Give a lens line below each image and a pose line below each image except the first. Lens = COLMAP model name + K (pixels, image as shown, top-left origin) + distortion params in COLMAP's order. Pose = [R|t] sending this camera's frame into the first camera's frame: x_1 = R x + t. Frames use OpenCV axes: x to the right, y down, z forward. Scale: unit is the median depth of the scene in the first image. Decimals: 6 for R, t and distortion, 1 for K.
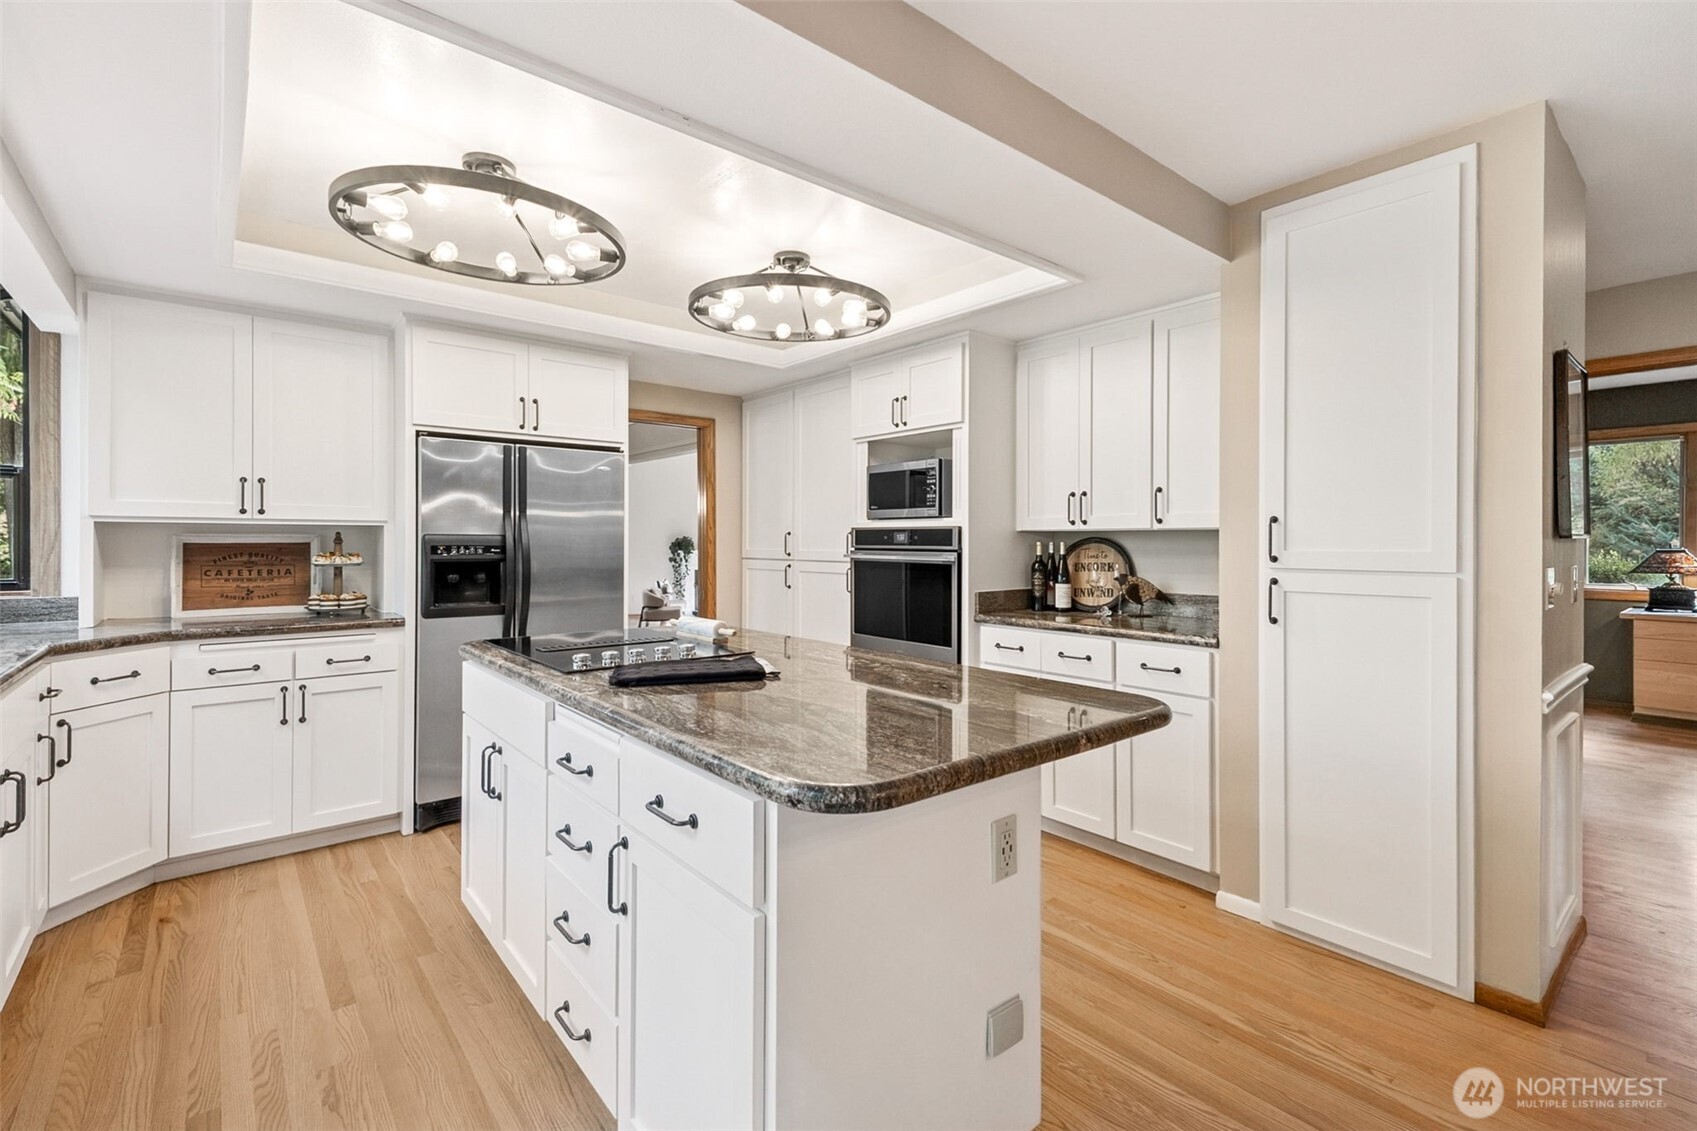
lens RADIAL K [[743.4, 0, 837.3], [0, 743.4, 544.3], [0, 0, 1]] dist [0.011890, -0.003213]
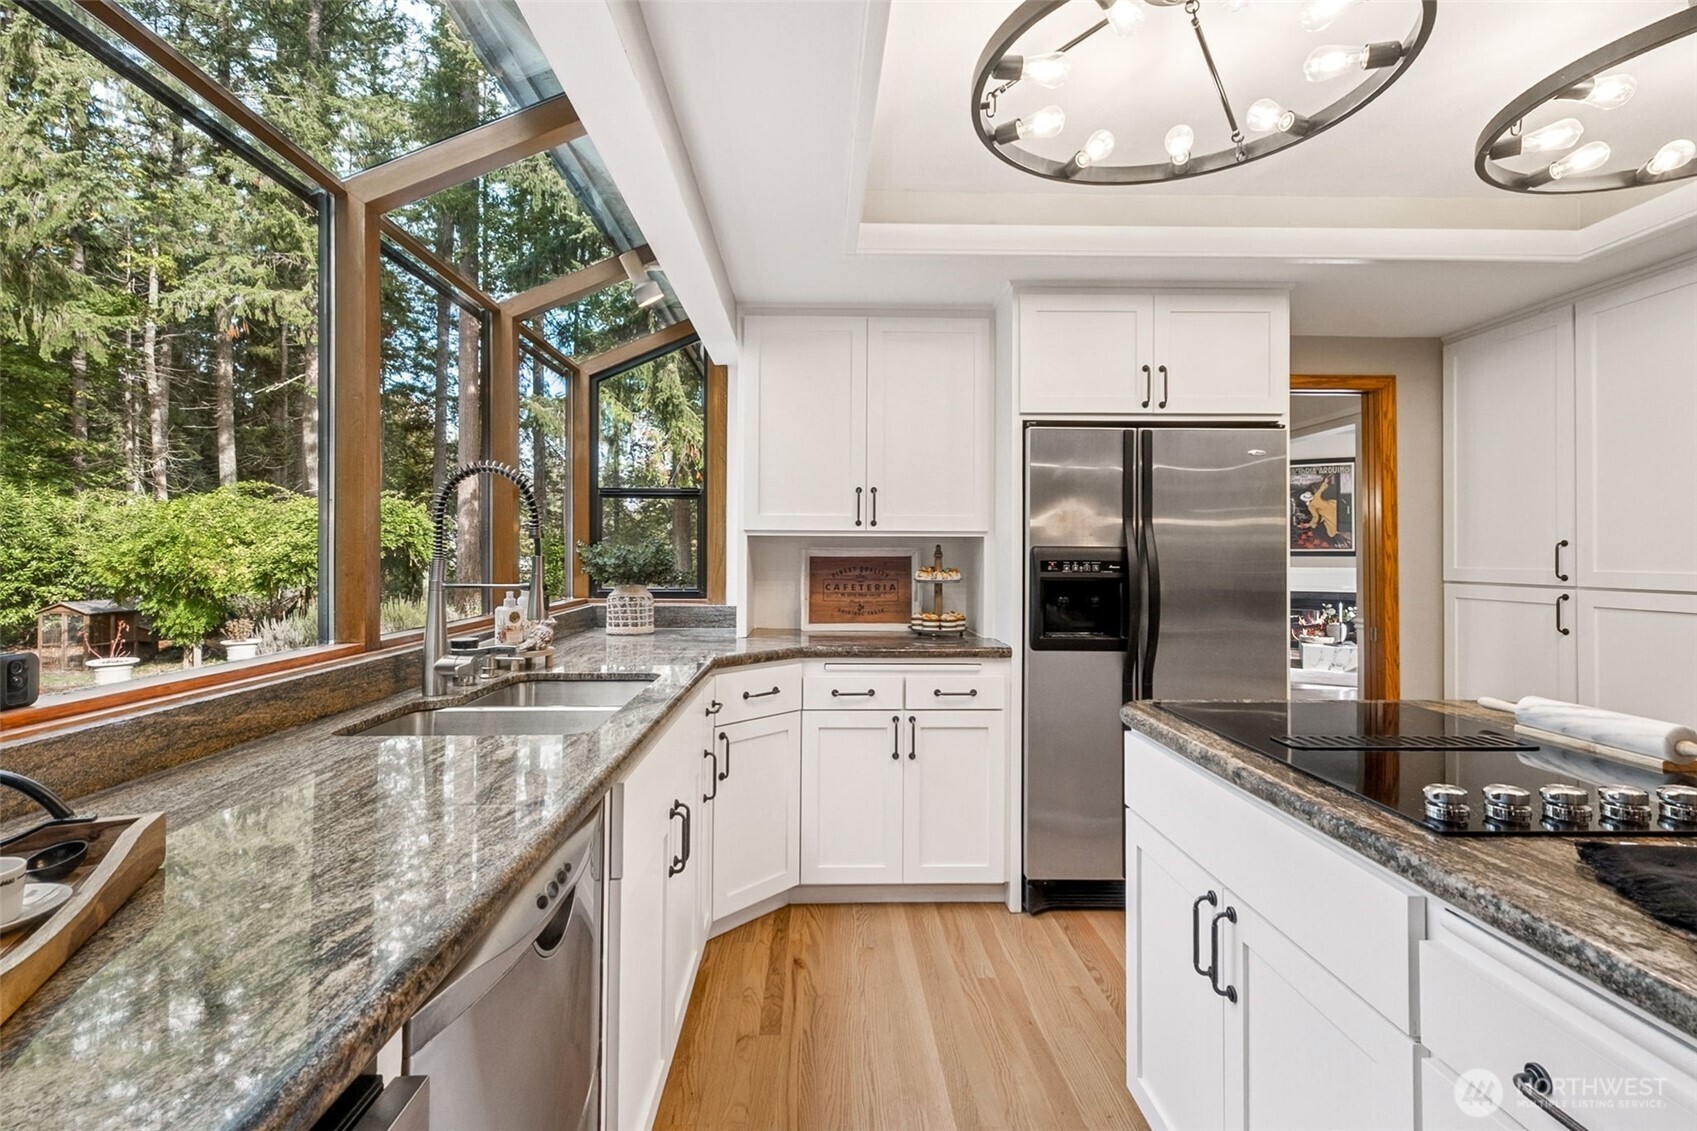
lens RADIAL K [[743.4, 0, 837.5], [0, 743.4, 550.0], [0, 0, 1]] dist [0.011890, -0.003213]
pose [[0.785775, -0.003258, -0.618504, -0.231238], [-0.003831, 0.999941, -0.010135, -0.000648], [0.618501, 0.010333, 0.785716, 0.242023]]
